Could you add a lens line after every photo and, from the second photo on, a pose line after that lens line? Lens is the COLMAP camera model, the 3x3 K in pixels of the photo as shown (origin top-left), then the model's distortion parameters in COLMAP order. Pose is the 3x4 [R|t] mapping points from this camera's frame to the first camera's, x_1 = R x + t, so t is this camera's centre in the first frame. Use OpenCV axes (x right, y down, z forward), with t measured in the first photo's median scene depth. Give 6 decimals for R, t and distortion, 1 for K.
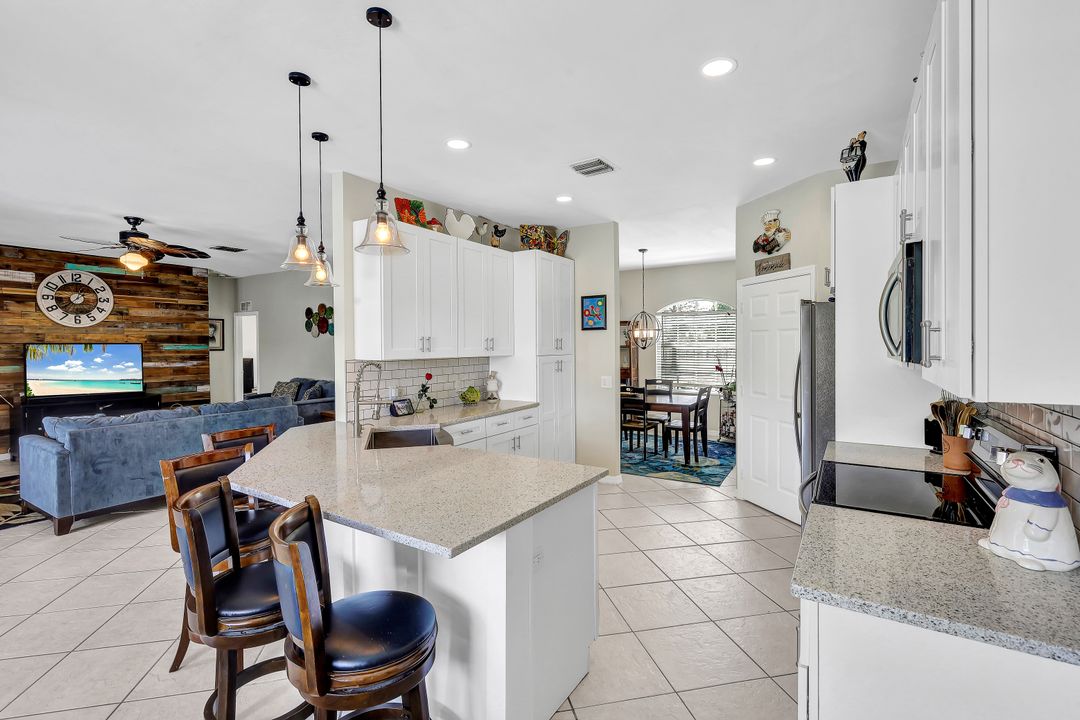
lens RADIAL K [[493.8, 0, 534.5], [0, 493.8, 352.7], [0, 0, 1]] dist [-0.000451, 0.000023]
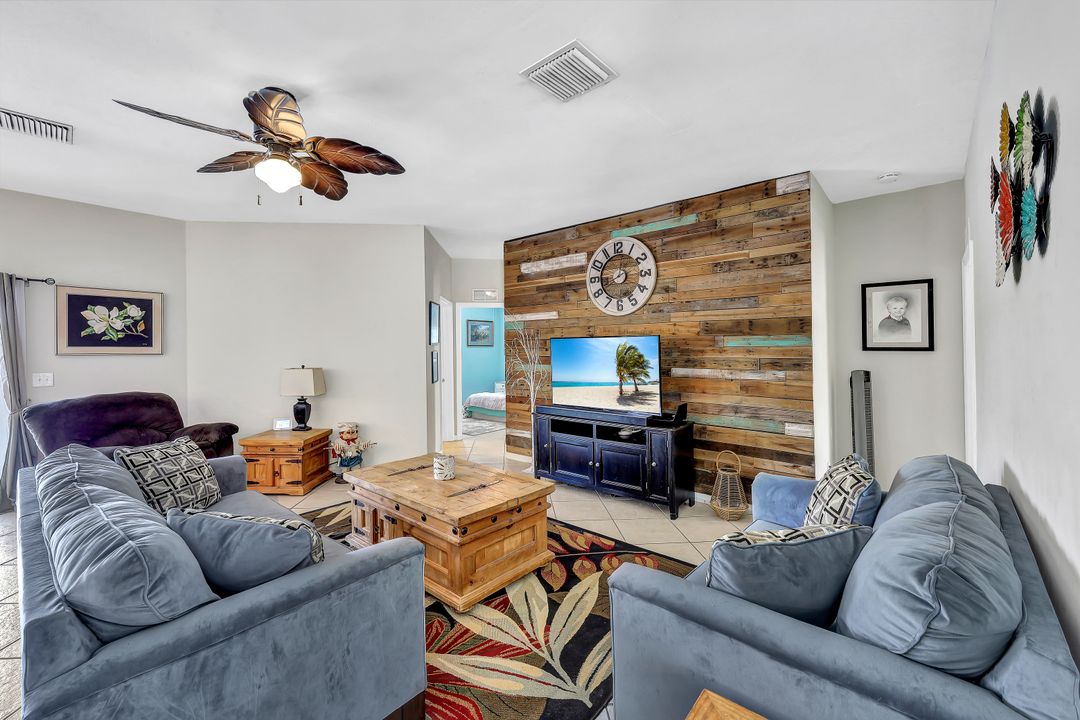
lens RADIAL K [[439.5, 0, 540.3], [0, 439.5, 351.4], [0, 0, 1]] dist [-0.002789, 0.000945]
pose [[-0.133661, 0.003599, -0.991021, -0.251292], [-0.014497, 0.999879, 0.005586, -0.000956], [0.990921, 0.015113, -0.133593, 0.907308]]
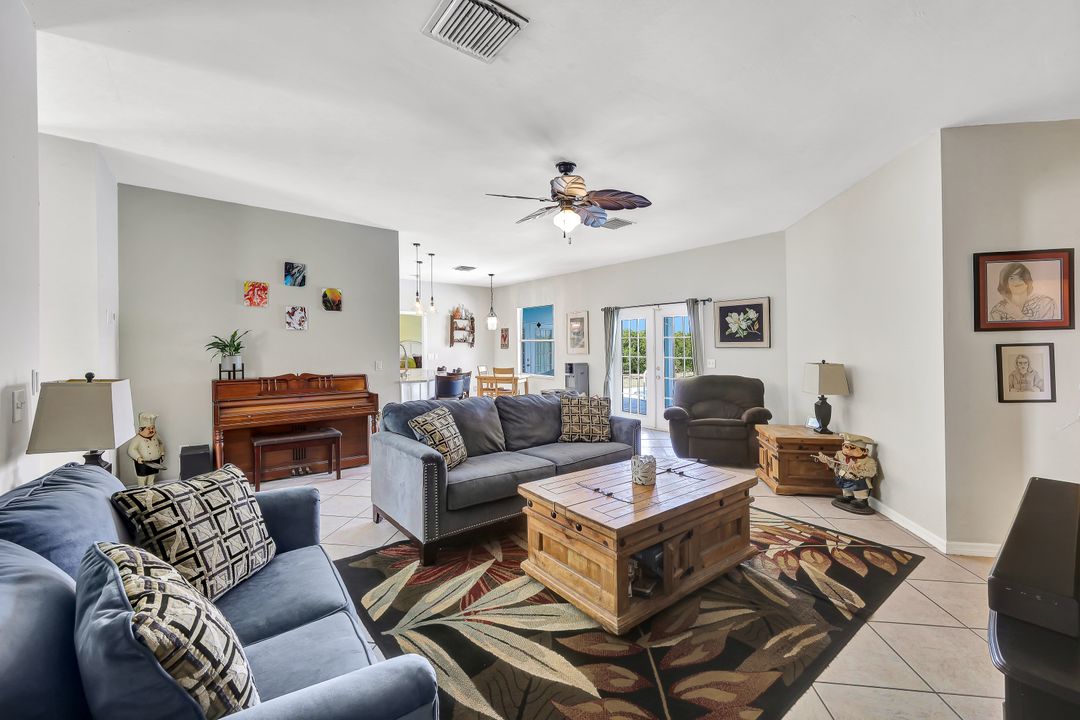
lens RADIAL K [[439.5, 0, 545.5], [0, 439.5, 354.9], [0, 0, 1]] dist [-0.002789, 0.000945]
pose [[-0.946711, -0.008423, 0.321975, -0.673082], [0.001811, 0.999503, 0.031472, 0.002327], [-0.322080, 0.030378, -0.946225, 1.131997]]
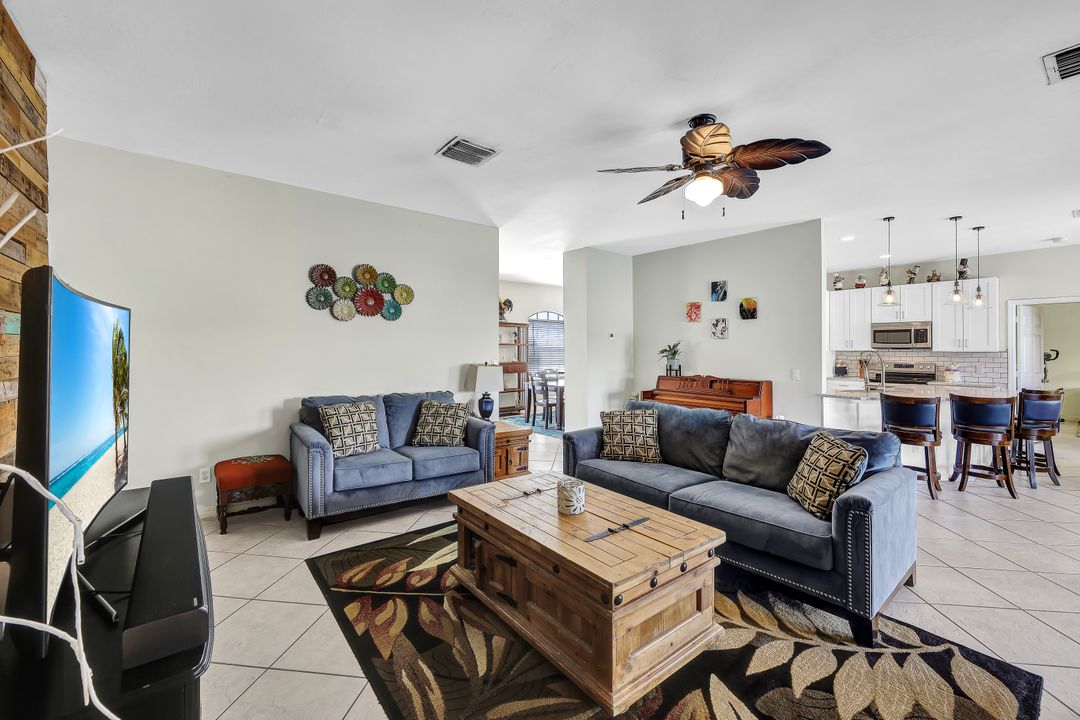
lens RADIAL K [[439.5, 0, 530.1], [0, 439.5, 350.4], [0, 0, 1]] dist [-0.002789, 0.000945]
pose [[0.332874, 0.001059, 0.942971, -0.937405], [0.007940, 0.999961, -0.003926, 0.006271], [-0.942938, 0.008794, 0.332852, 0.694570]]
